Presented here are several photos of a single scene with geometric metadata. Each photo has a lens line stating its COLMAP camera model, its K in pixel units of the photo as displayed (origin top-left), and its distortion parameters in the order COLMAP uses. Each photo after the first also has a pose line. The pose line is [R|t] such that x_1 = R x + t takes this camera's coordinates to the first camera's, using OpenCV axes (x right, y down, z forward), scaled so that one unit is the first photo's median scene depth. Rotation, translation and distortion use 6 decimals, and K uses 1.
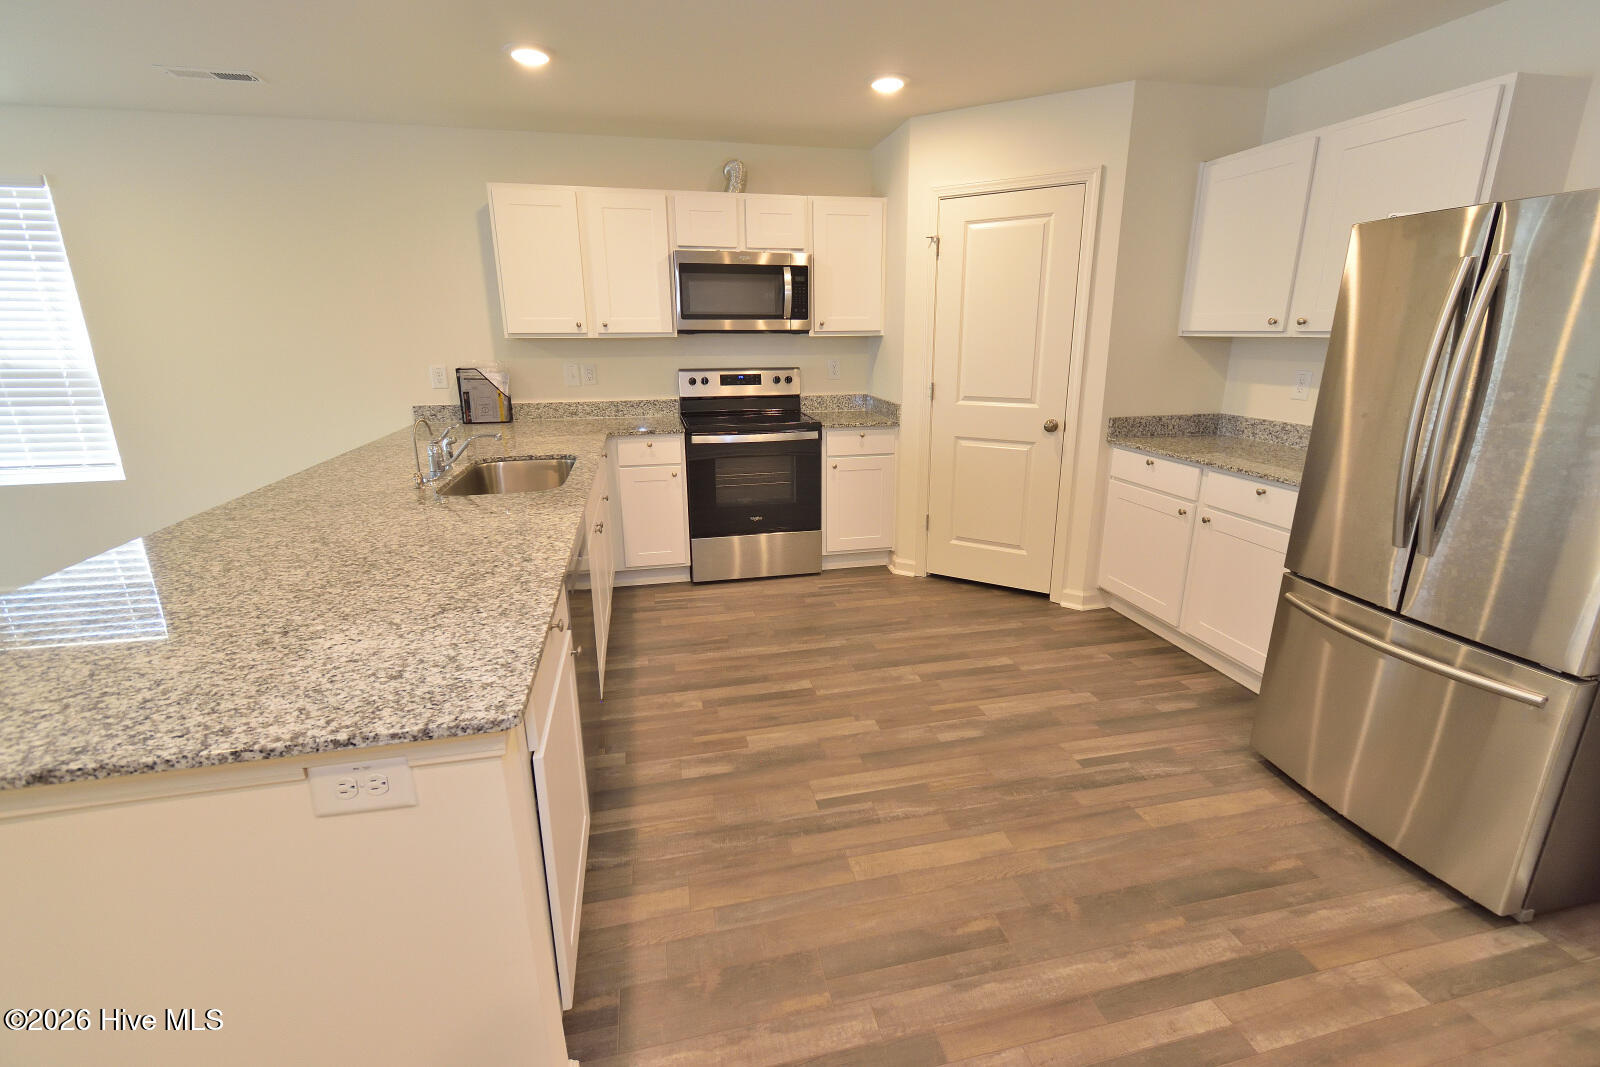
lens RADIAL K [[704.8, 0, 805.4], [0, 704.8, 527.6], [0, 0, 1]] dist [0.000317, -0.000508]
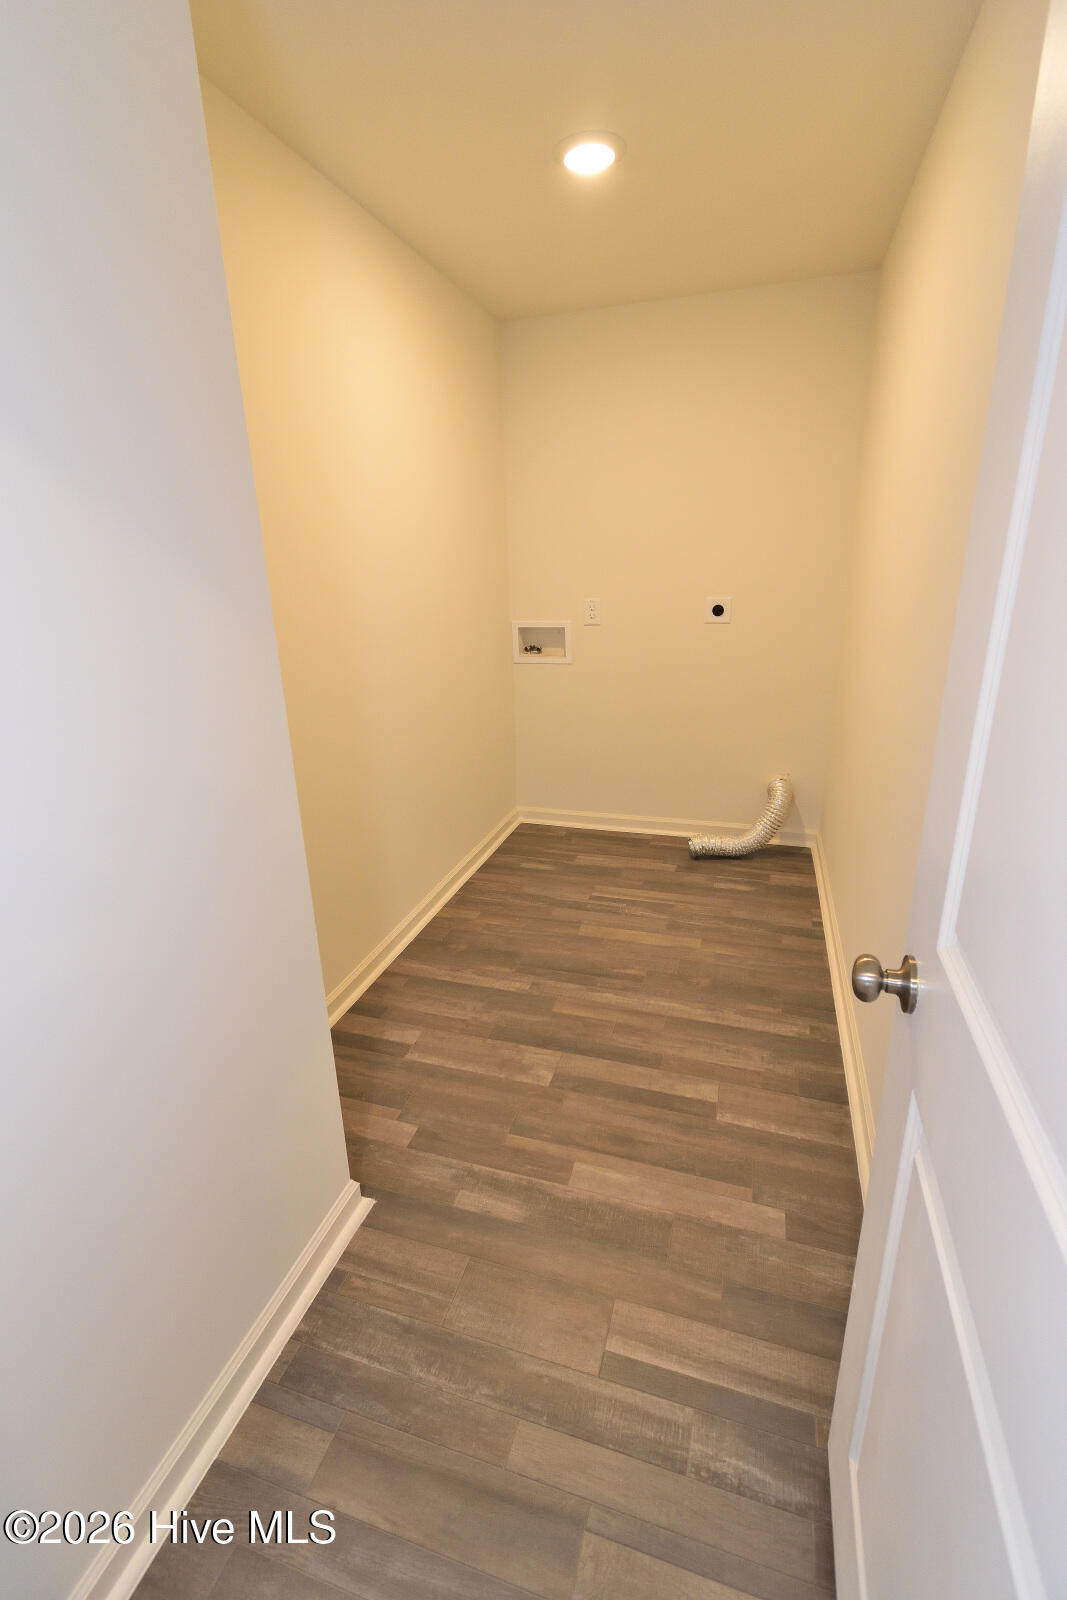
lens RADIAL K [[700.2, 0, 533.5], [0, 700.2, 800.0], [0, 0, 1]] dist [0.001213, -0.000627]
pose [[0.859802, 0.138136, -0.491587, 0.339510], [-0.108324, 0.990145, 0.088768, -0.083327], [0.499005, -0.023072, 0.866292, 0.322234]]
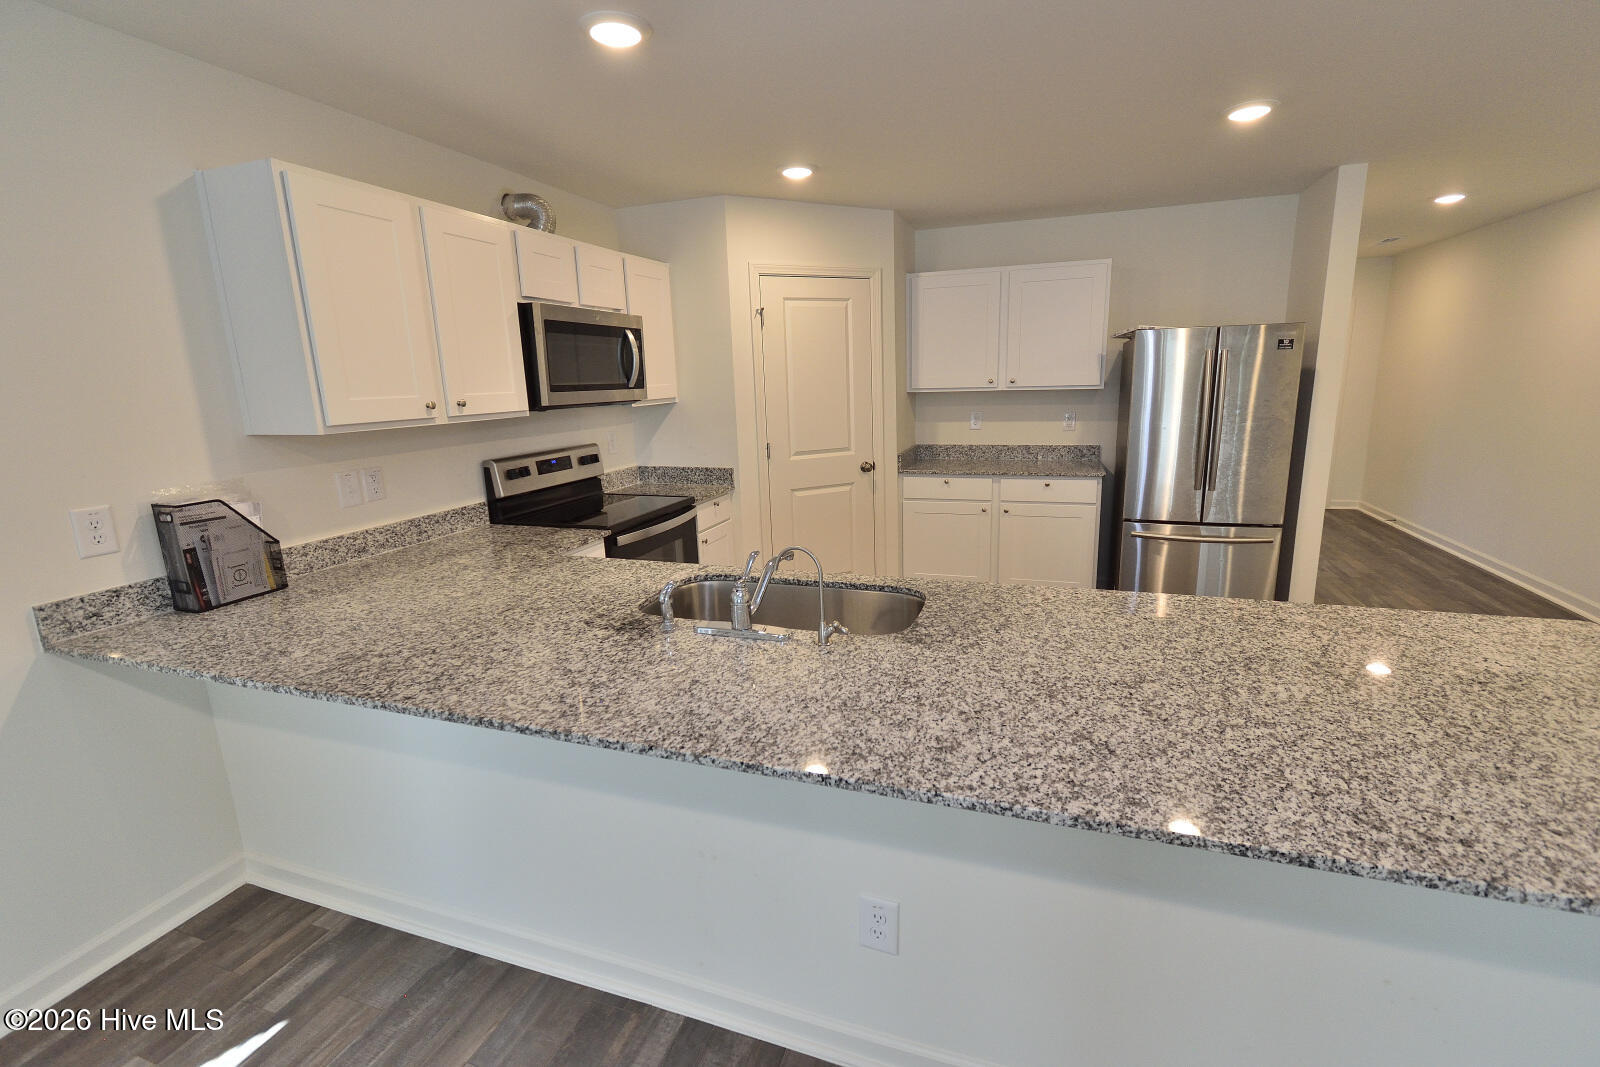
lens RADIAL K [[704.8, 0, 805.4], [0, 704.8, 527.6], [0, 0, 1]] dist [0.000317, -0.000508]
pose [[0.531806, -0.190100, 0.825254, -0.684309], [0.254818, 0.965240, 0.058137, -0.130092], [-0.807620, 0.179372, 0.561761, 0.381757]]
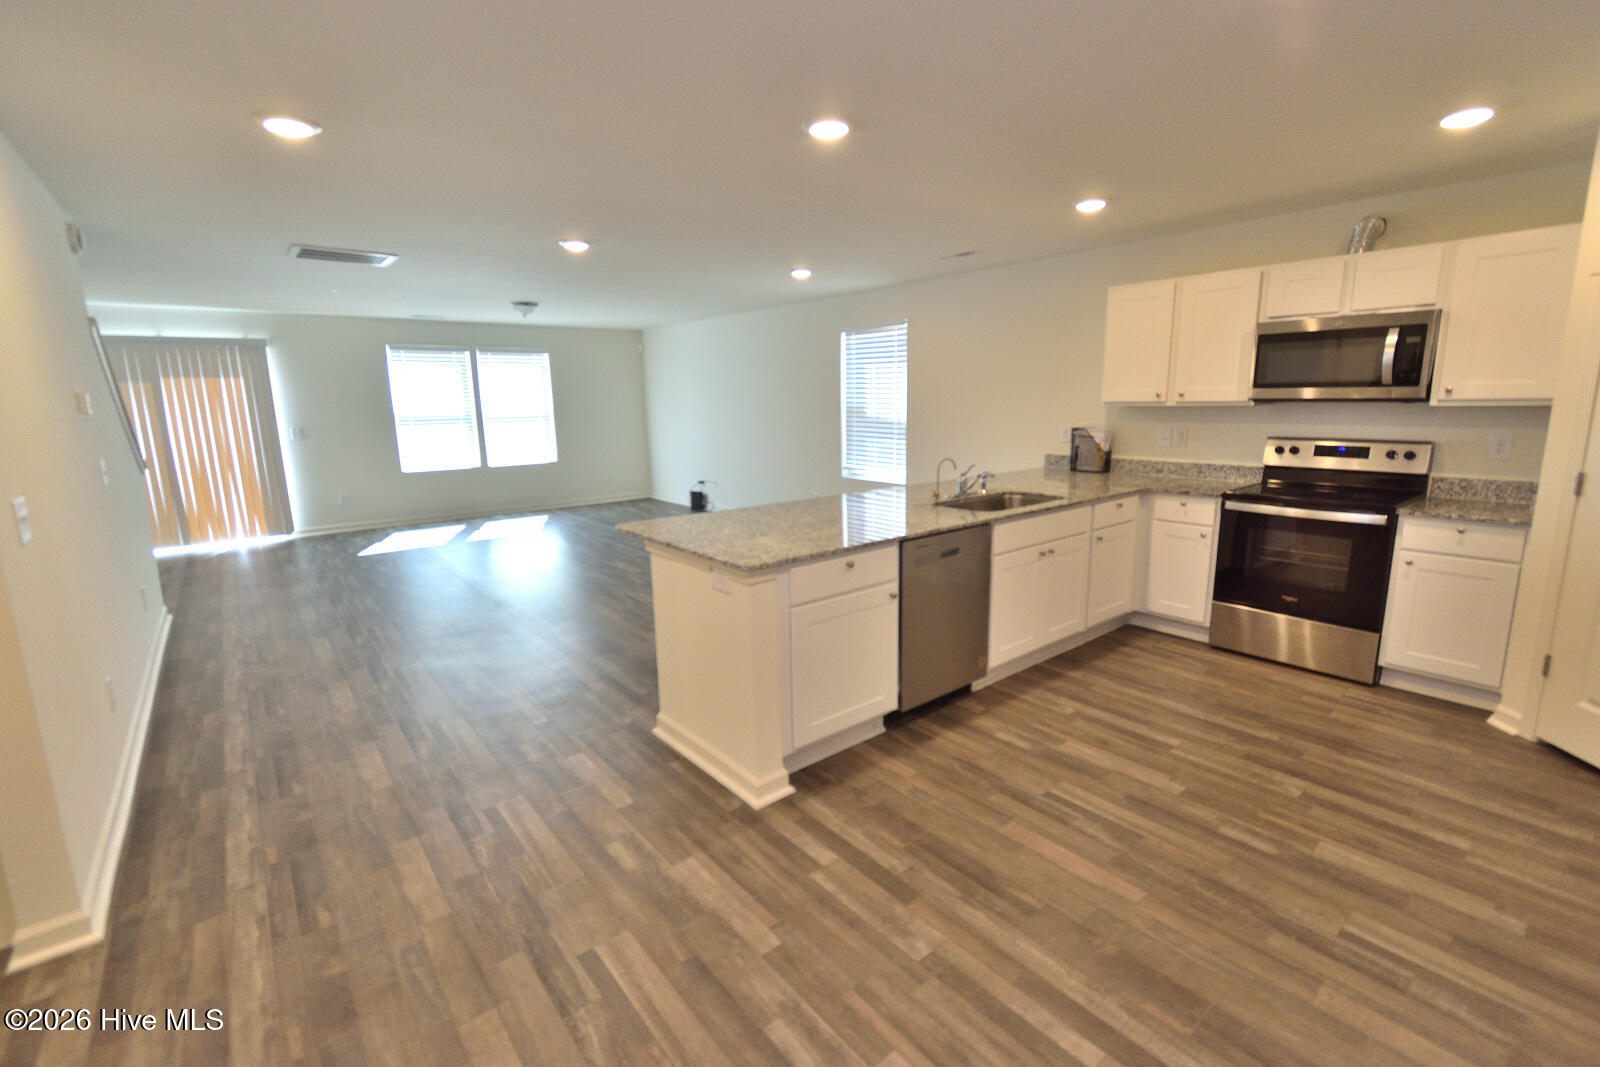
lens RADIAL K [[700.2, 0, 798.7], [0, 700.2, 526.3], [0, 0, 1]] dist [0.001213, -0.000627]
pose [[0.432478, 0.161466, -0.887069, 0.472656], [-0.226740, 0.971694, 0.066326, -0.021055], [0.872670, 0.172450, 0.456847, -0.000579]]
